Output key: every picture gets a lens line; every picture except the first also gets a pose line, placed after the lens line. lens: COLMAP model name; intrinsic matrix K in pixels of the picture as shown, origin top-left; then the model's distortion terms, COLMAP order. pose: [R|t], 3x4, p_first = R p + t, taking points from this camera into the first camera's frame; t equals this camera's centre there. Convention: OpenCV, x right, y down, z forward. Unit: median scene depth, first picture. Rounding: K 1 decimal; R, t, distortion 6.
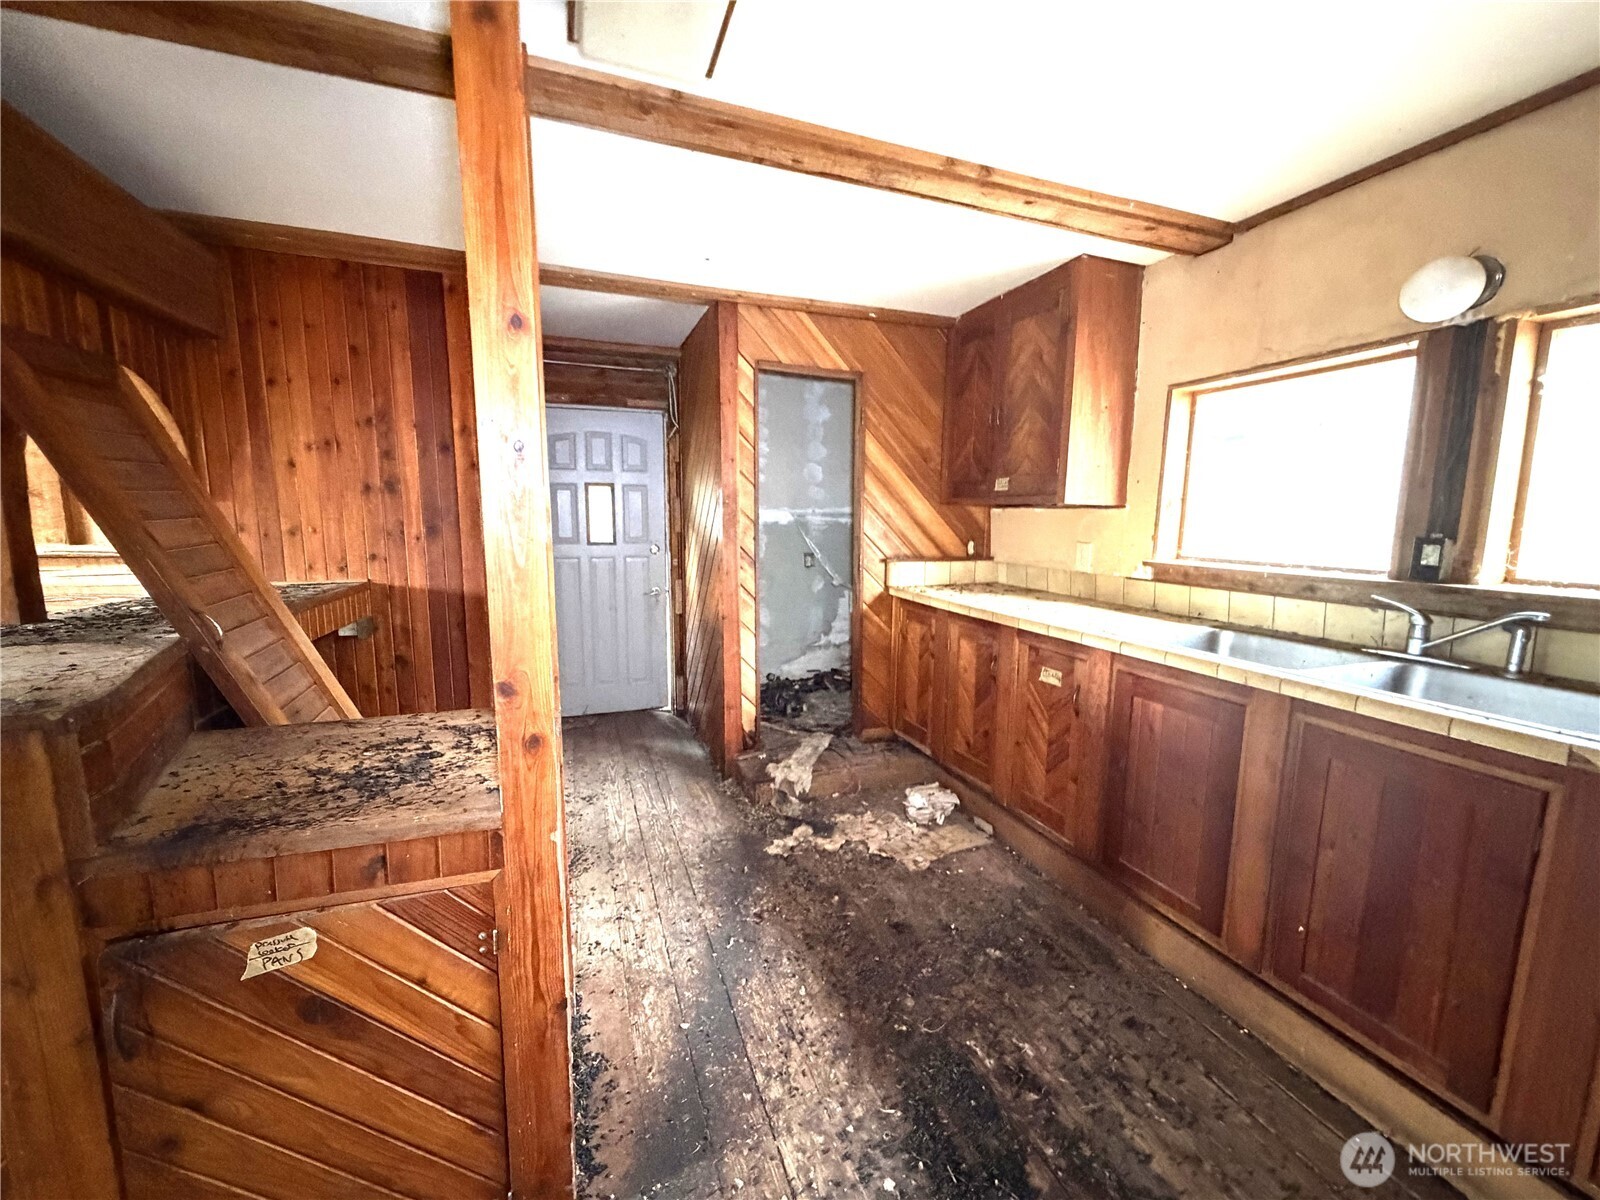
lens RADIAL K [[638.5, 0, 794.2], [0, 638.5, 595.7], [0, 0, 1]] dist [0.000603, 0.000087]
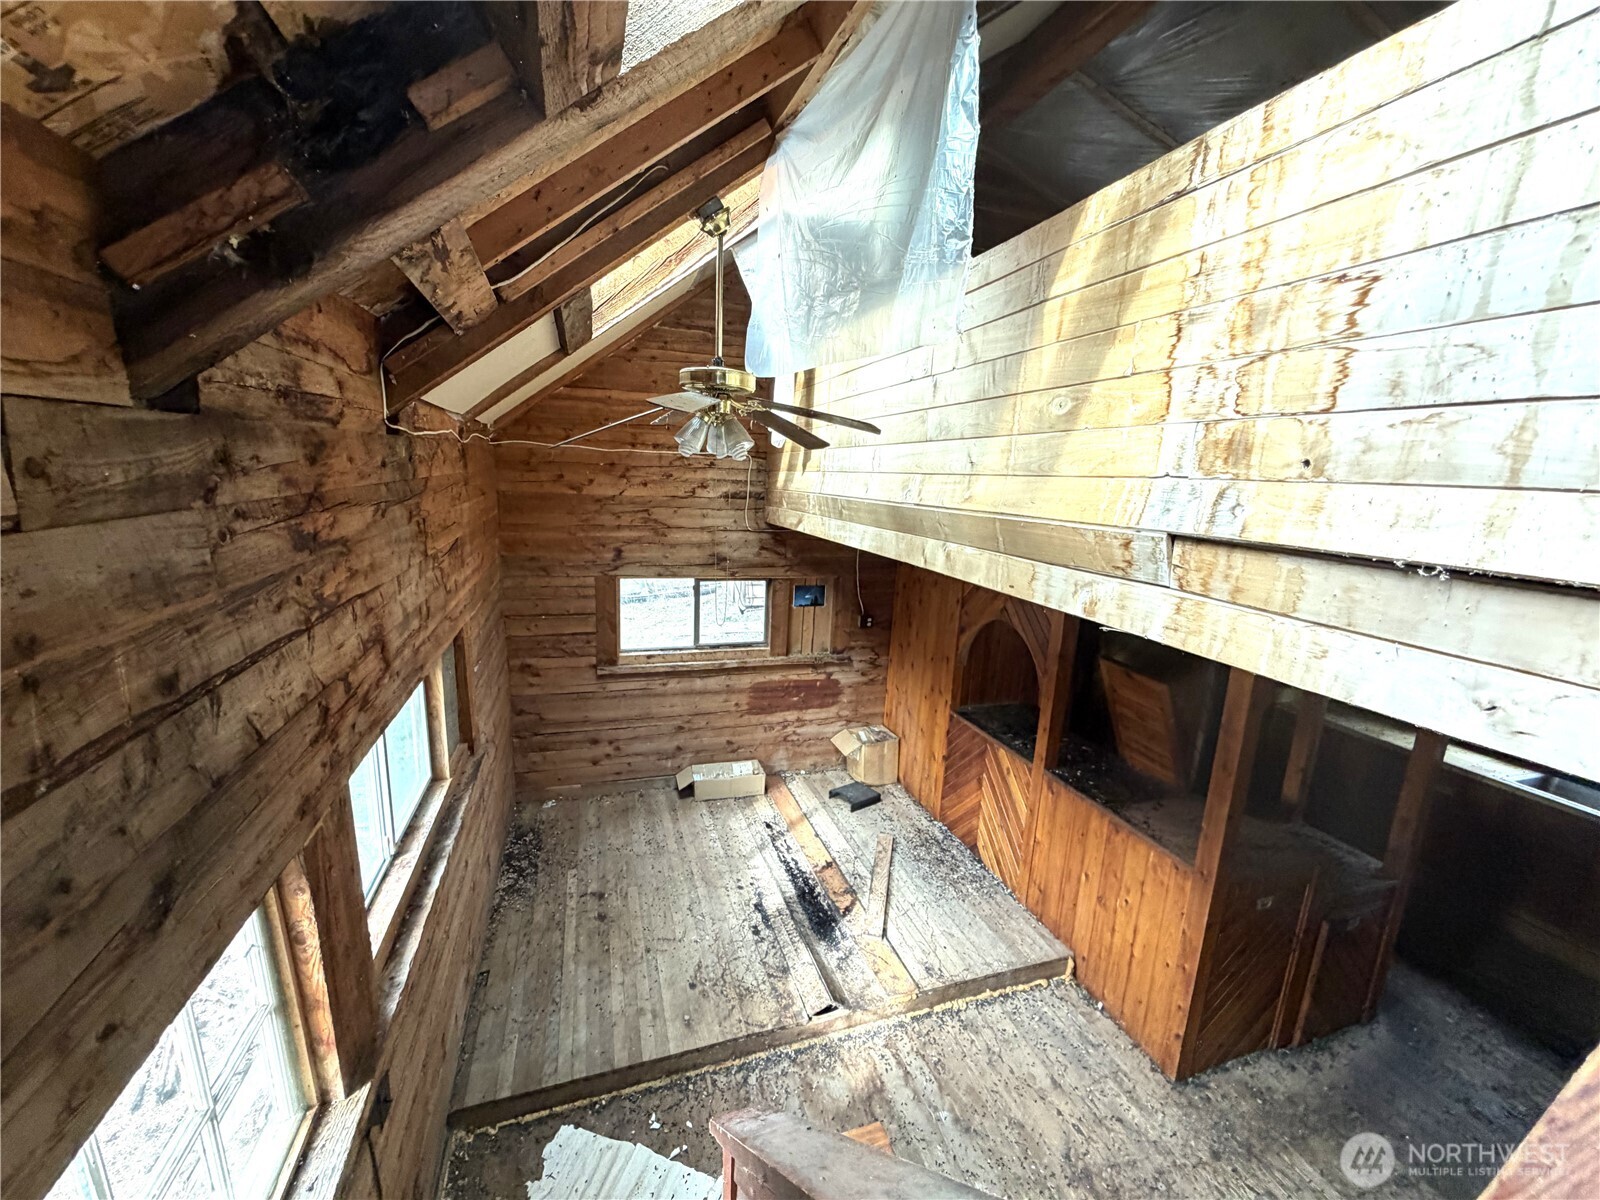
lens RADIAL K [[638.5, 0, 794.8], [0, 638.5, 599.6], [0, 0, 1]] dist [0.000603, 0.000087]
pose [[0.998767, 0.045403, -0.020085, -2.010124], [-0.043839, 0.996409, 0.072445, -0.647102], [0.023302, -0.071475, 0.997170, -1.185317]]
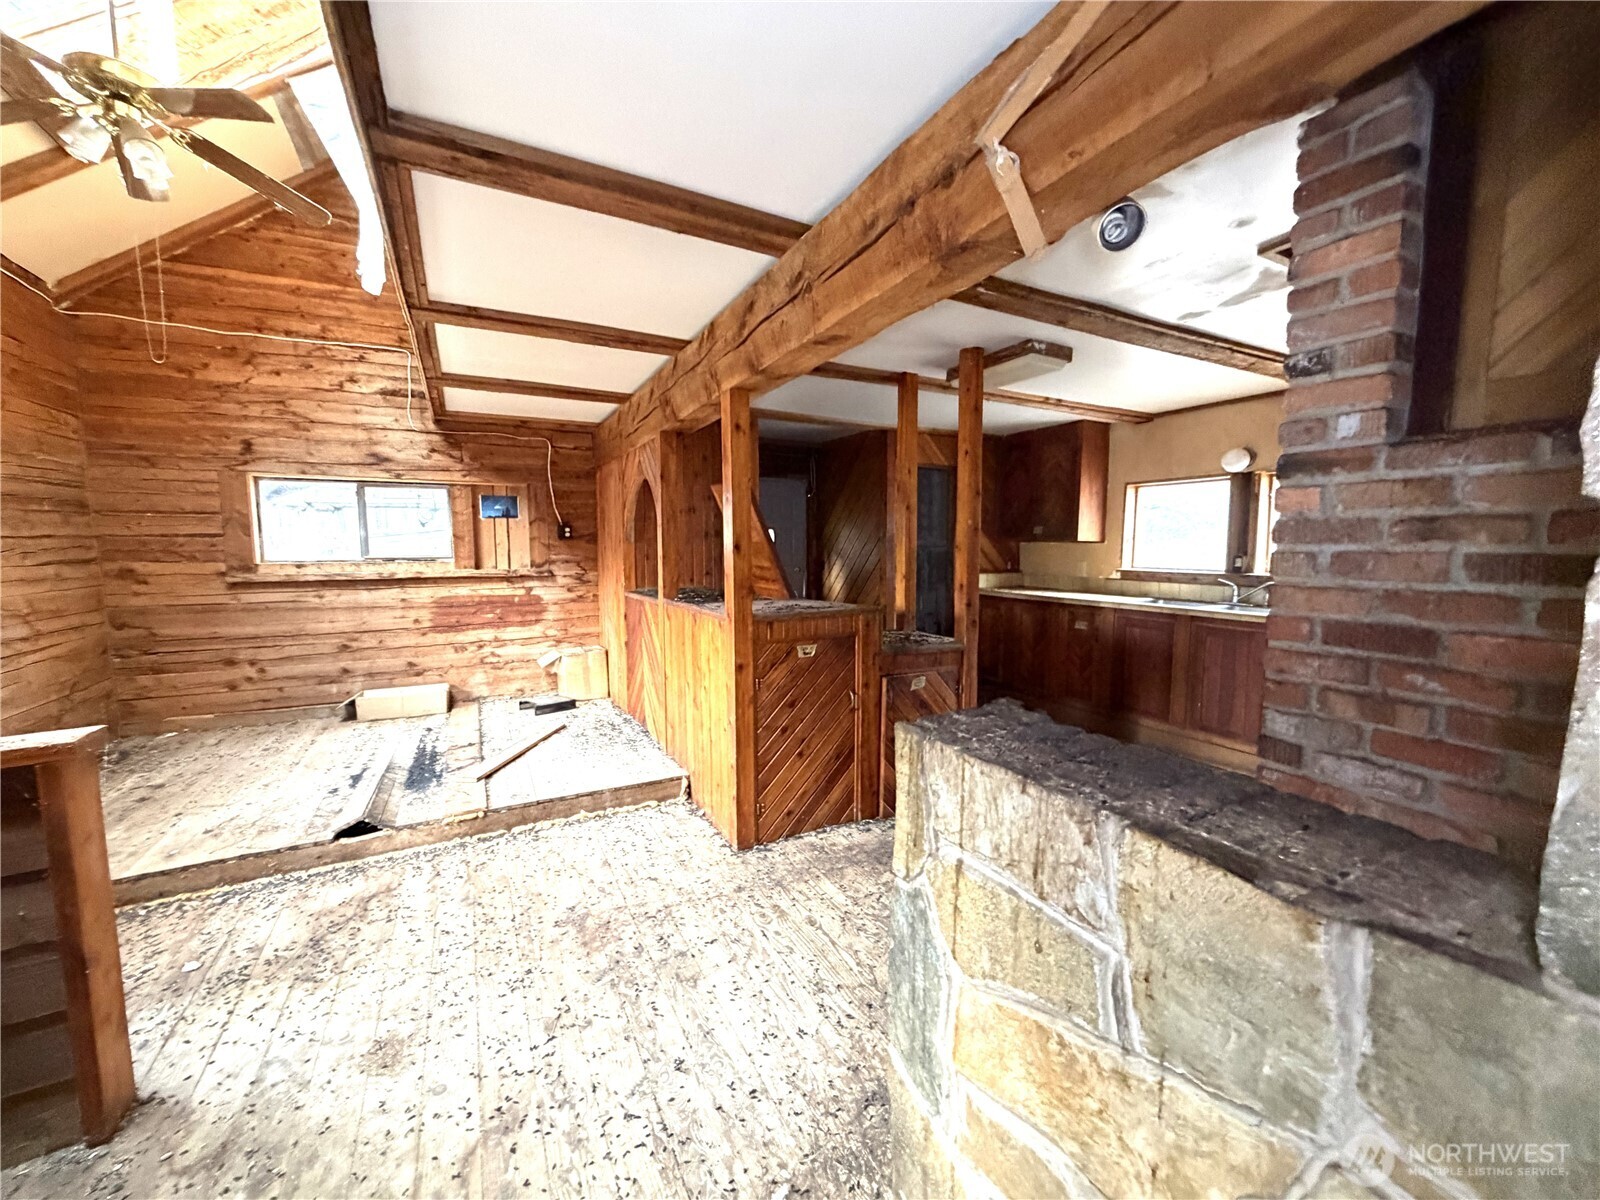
lens RADIAL K [[638.5, 0, 795.9], [0, 638.5, 599.7], [0, 0, 1]] dist [0.000603, 0.000087]
pose [[0.991065, -0.019934, 0.131878, -1.036568], [0.024988, 0.999011, -0.036783, 0.129714], [-0.131015, 0.039750, 0.990583, -1.225159]]
